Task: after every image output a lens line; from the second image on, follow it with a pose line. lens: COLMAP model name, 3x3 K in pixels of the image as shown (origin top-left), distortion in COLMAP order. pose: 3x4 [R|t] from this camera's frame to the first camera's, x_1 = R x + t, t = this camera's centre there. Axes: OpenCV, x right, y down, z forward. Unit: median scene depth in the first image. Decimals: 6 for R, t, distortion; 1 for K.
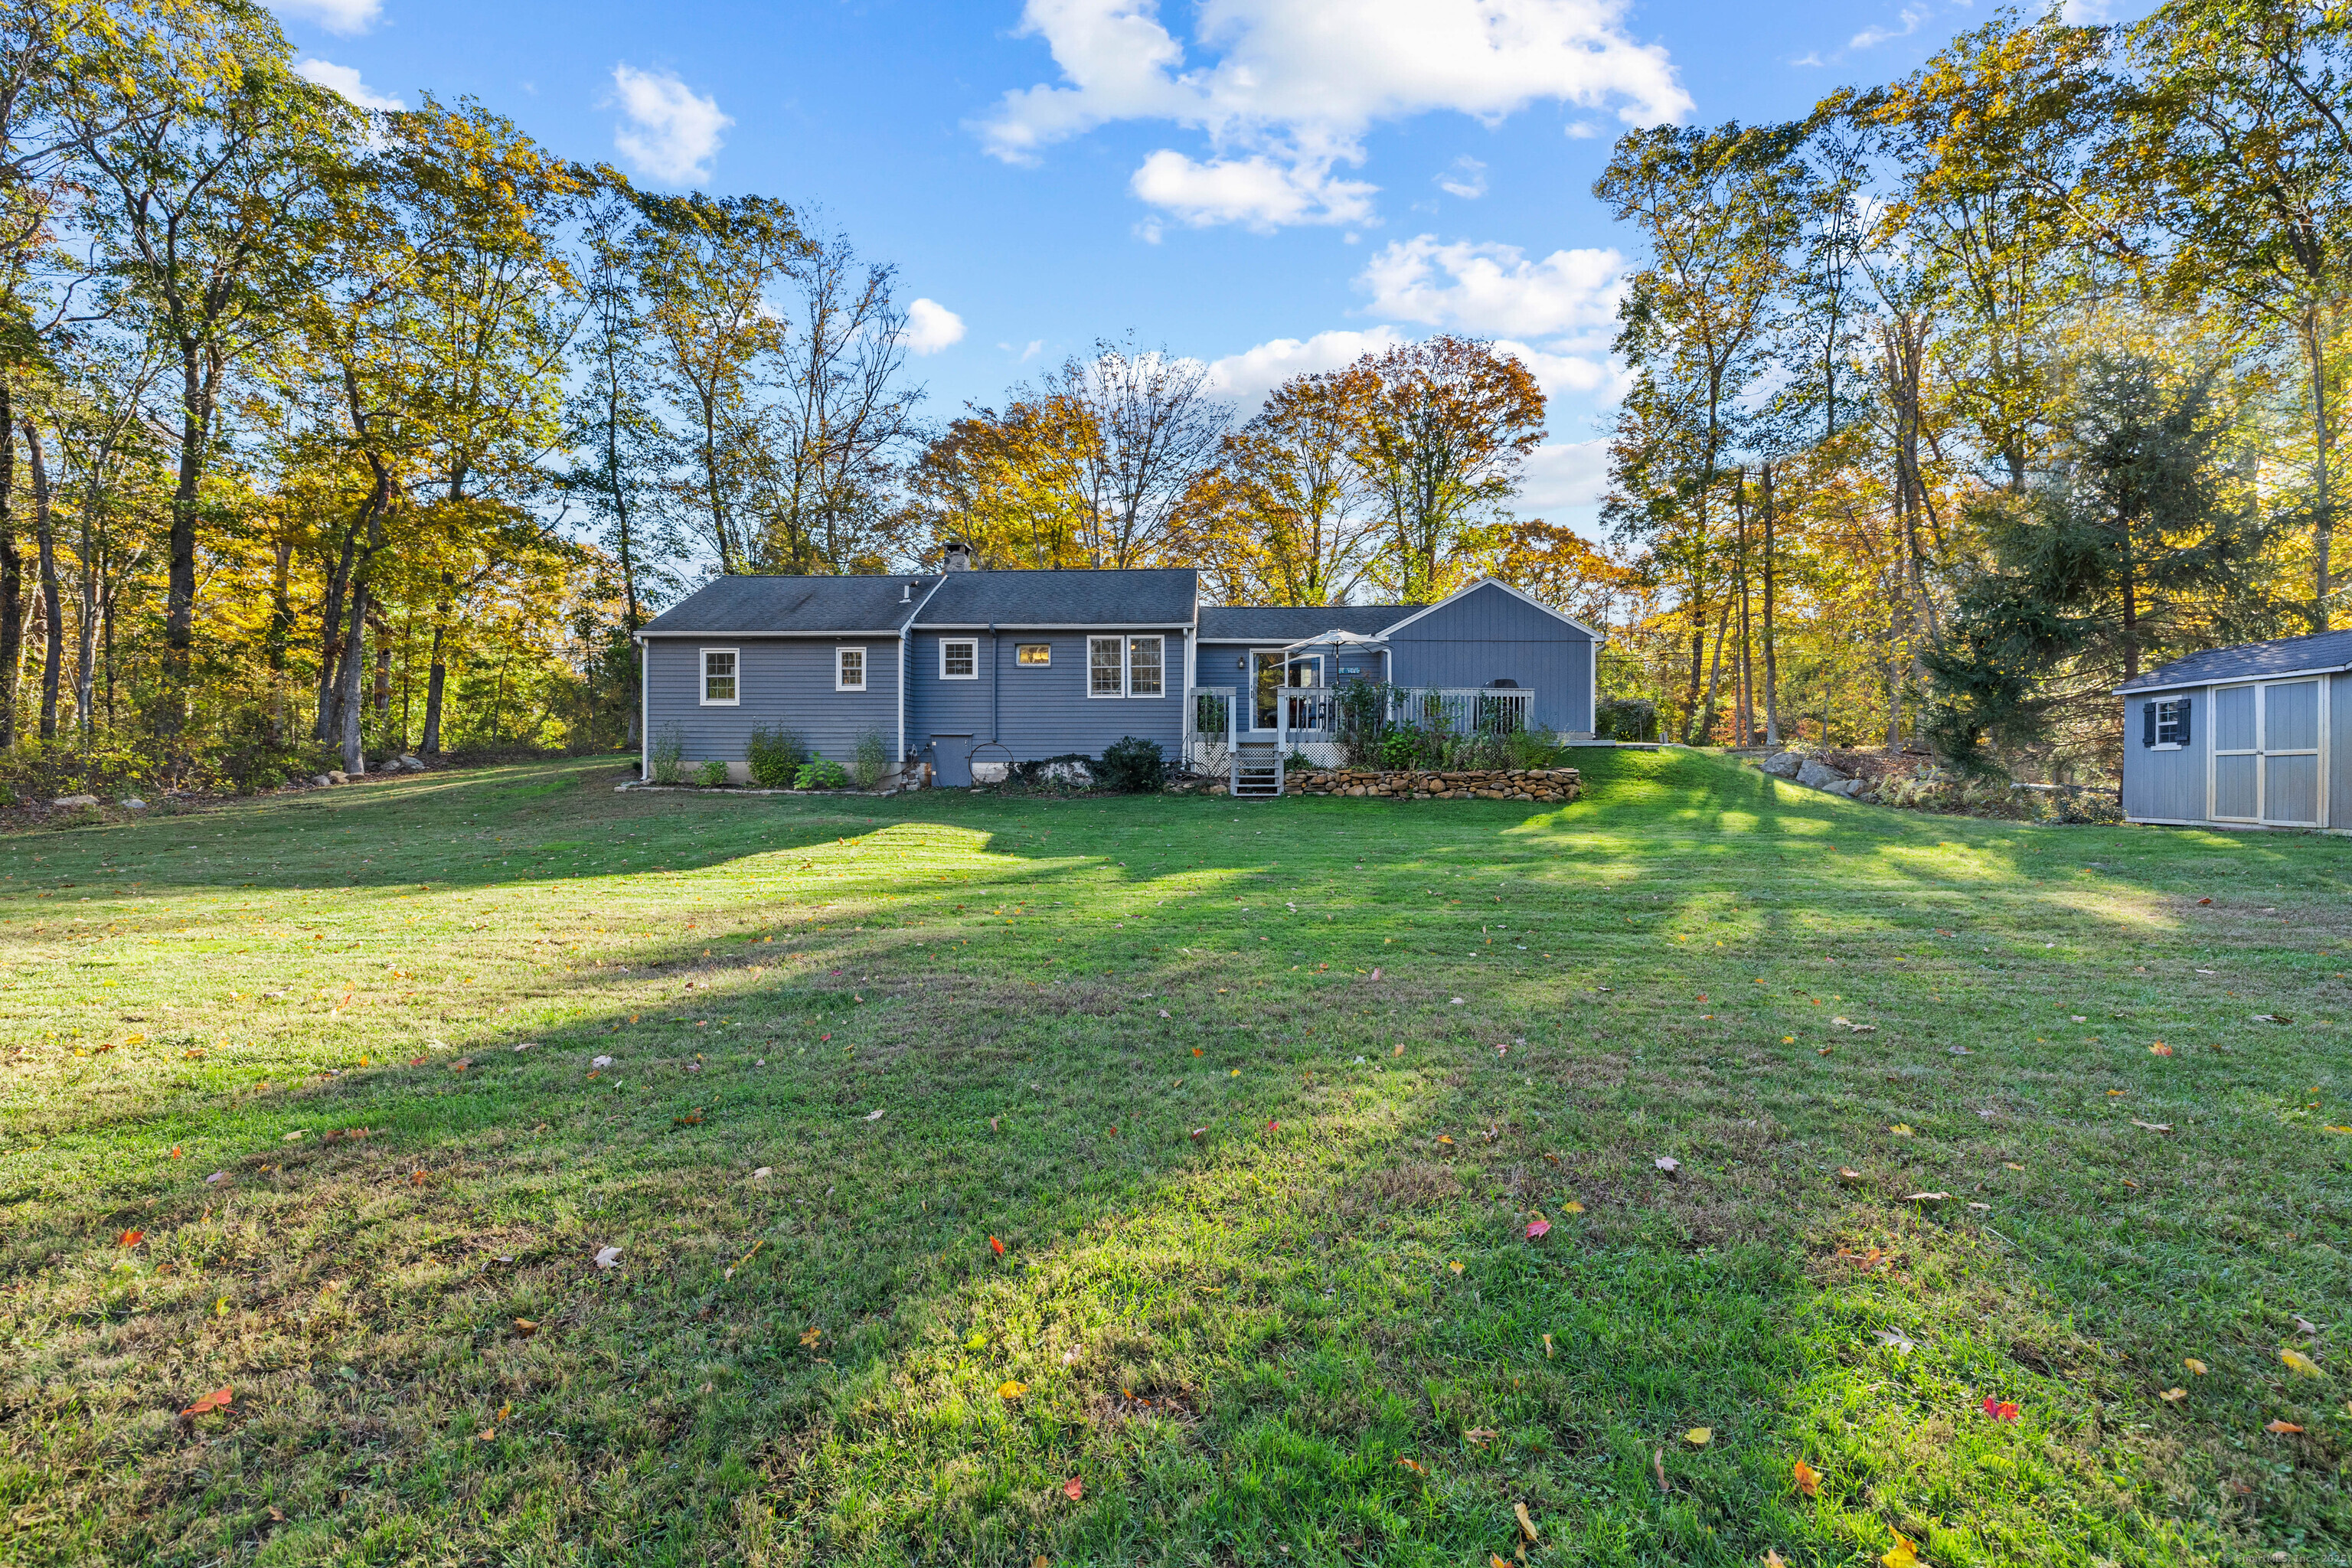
lens RADIAL K [[991.4, 0, 1168.8], [0, 991.4, 762.1], [0, 0, 1]] dist [-0.000669, 0.000540]
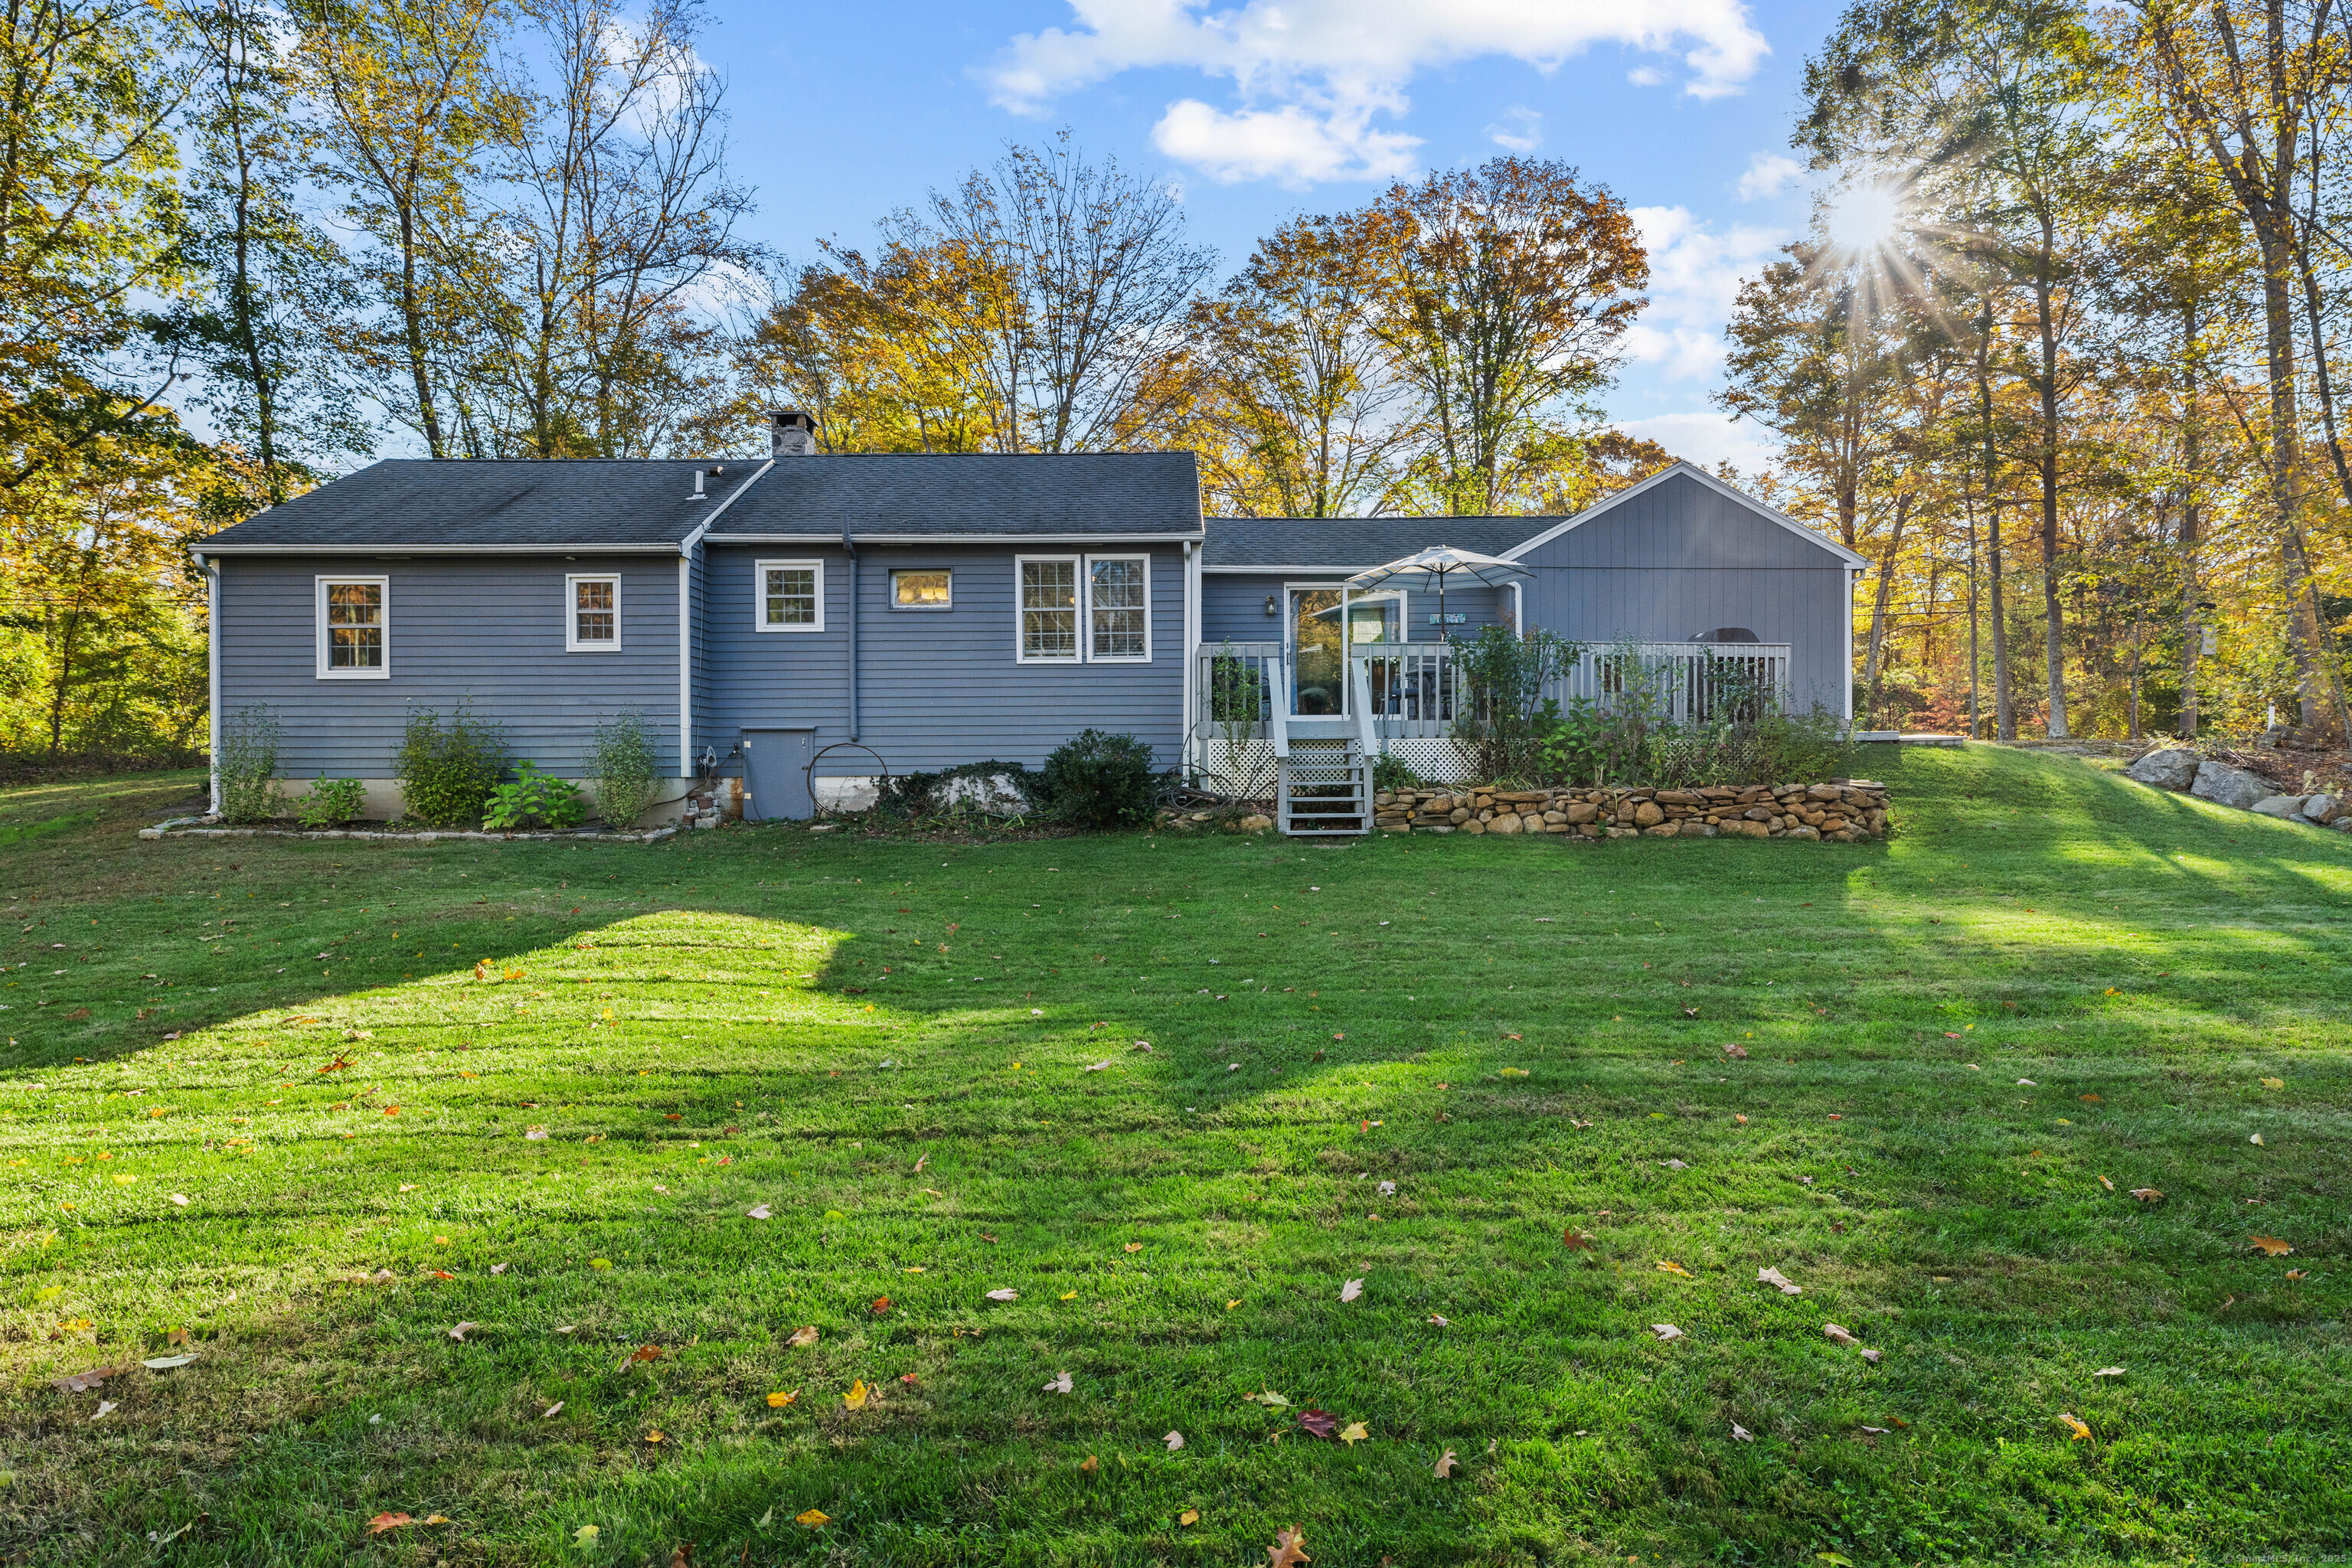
lens RADIAL K [[1294.1, 0, 1171.3], [0, 1294.1, 766.0], [0, 0, 1]] dist [-0.001208, -0.000285]
pose [[0.998619, -0.007936, 0.051925, -0.019251], [0.007837, 0.999967, 0.002124, -0.003582], [-0.051940, -0.001714, 0.998649, 0.147366]]
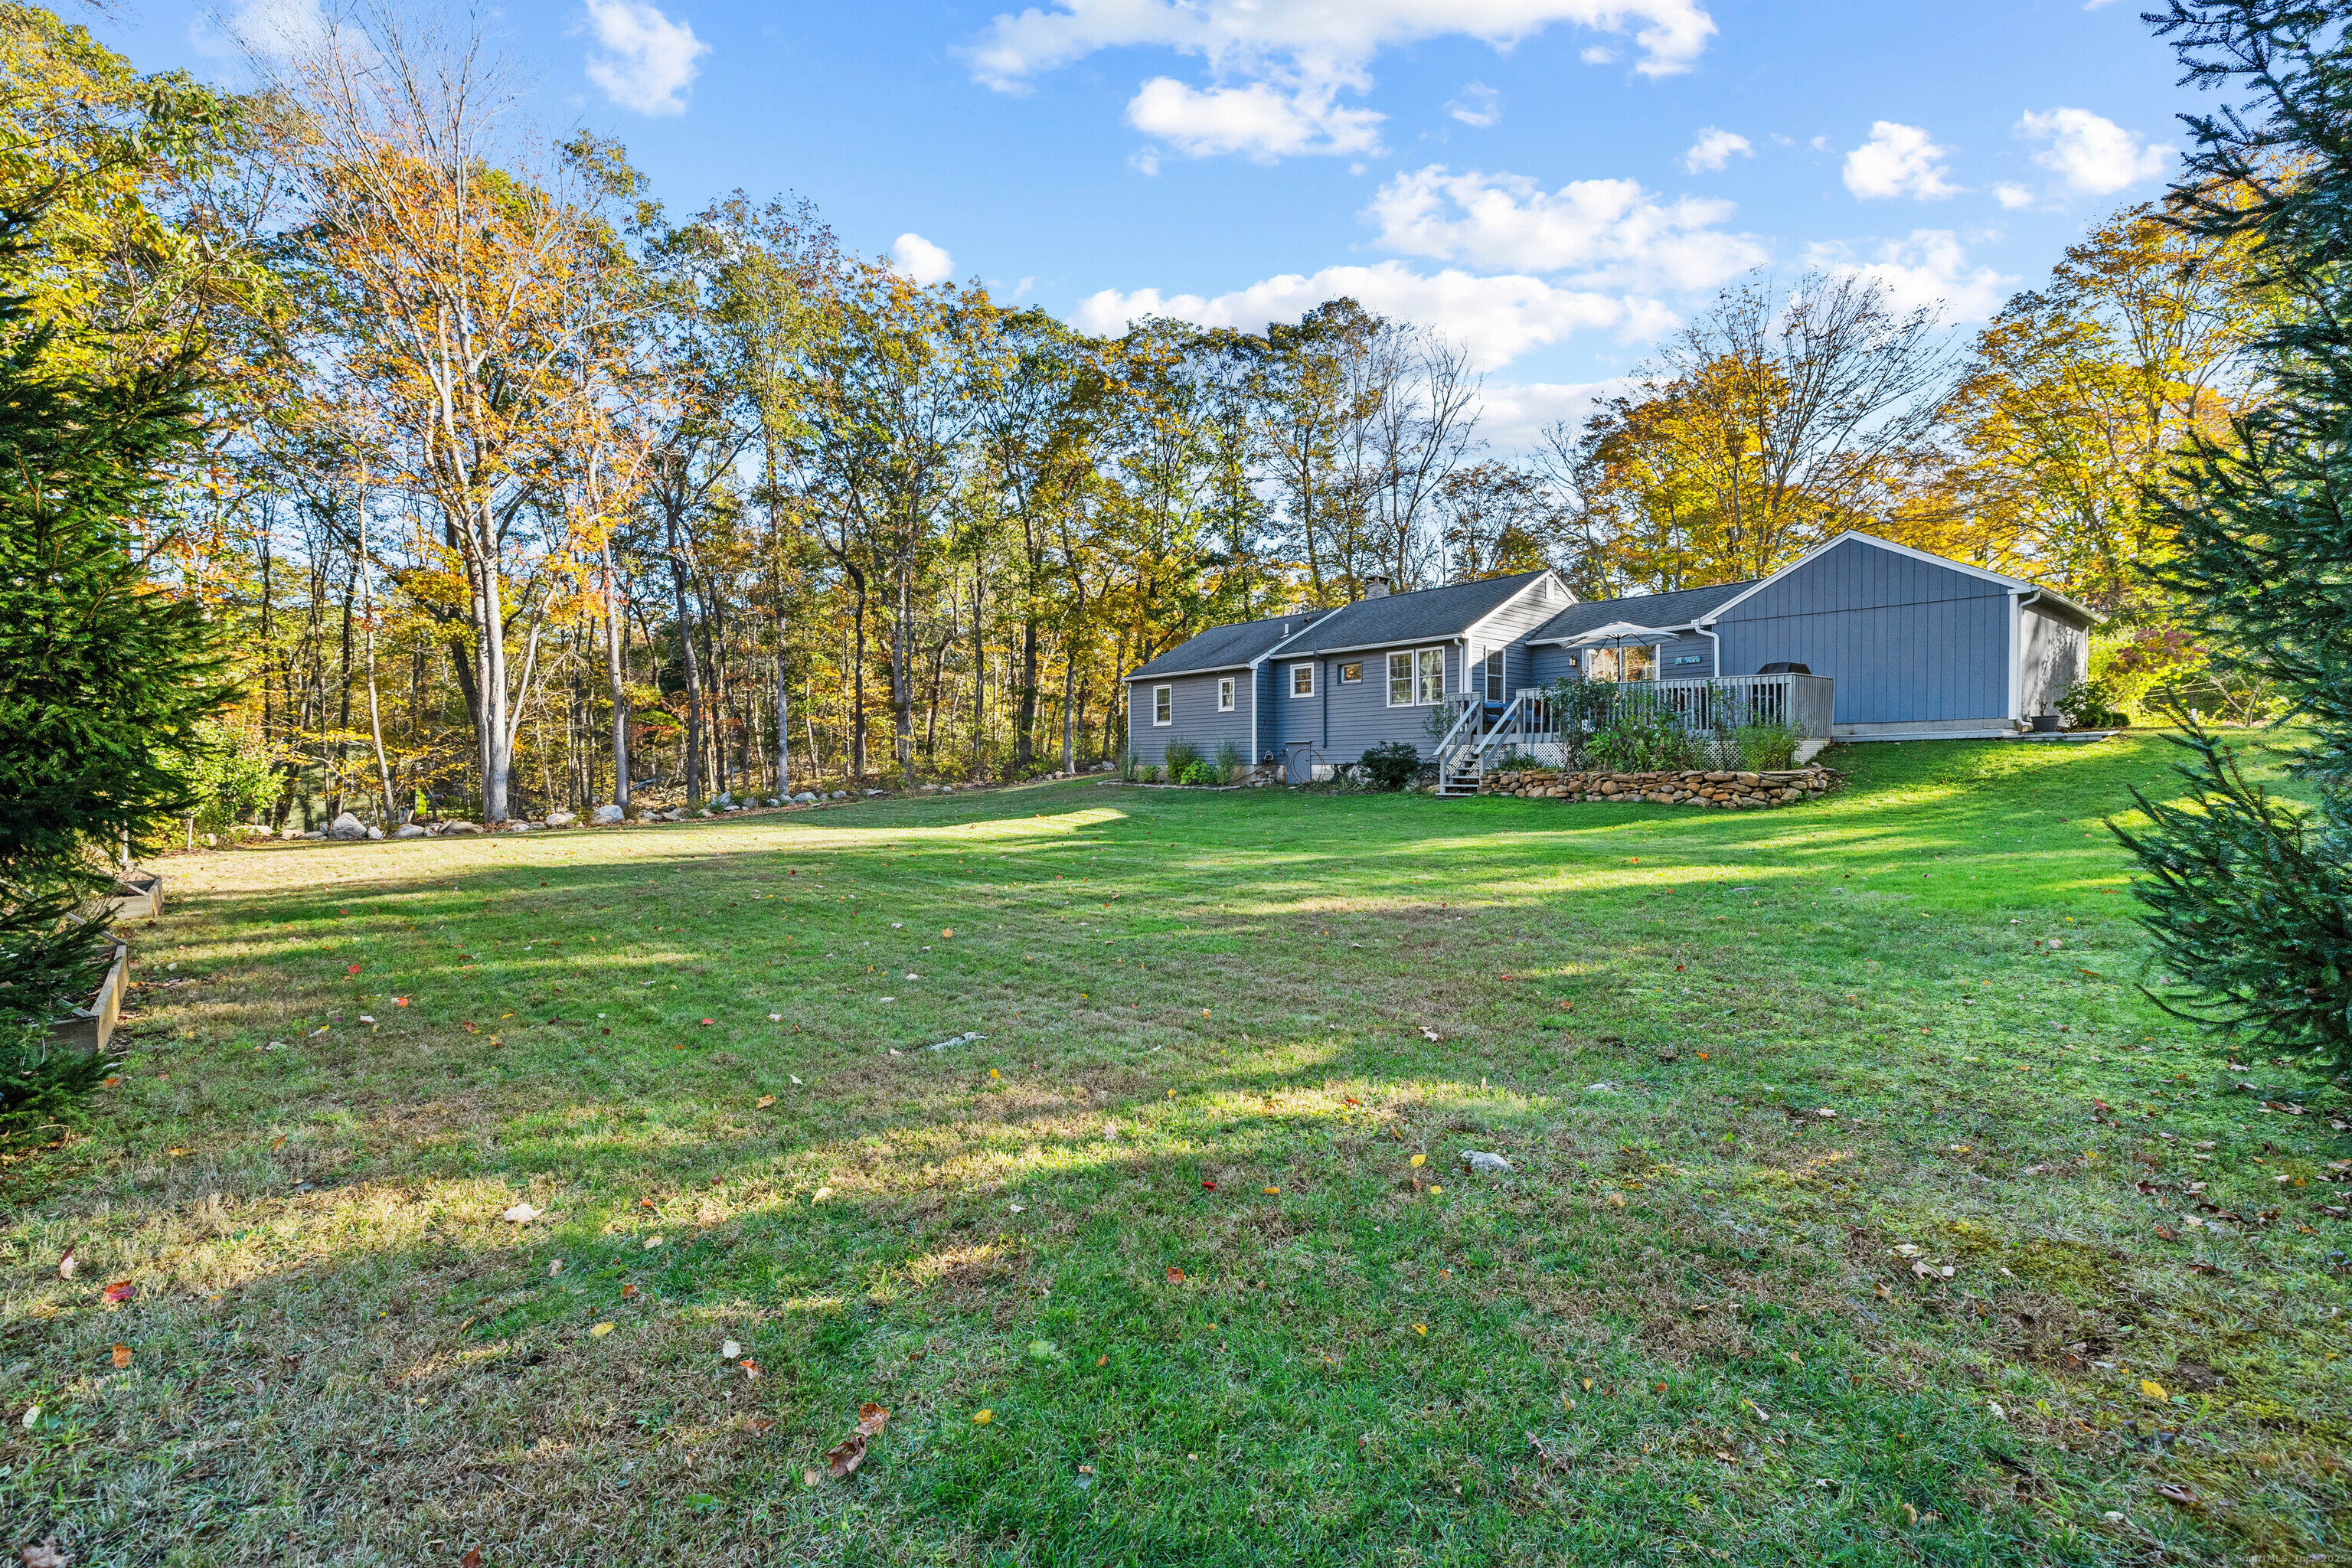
lens RADIAL K [[991.4, 0, 1168.8], [0, 991.4, 762.1], [0, 0, 1]] dist [-0.000669, 0.000540]
pose [[0.670127, -0.006298, -0.742220, 0.357969], [0.006740, 0.999974, -0.002400, -0.000563], [0.742216, -0.003394, 0.670152, 0.029983]]
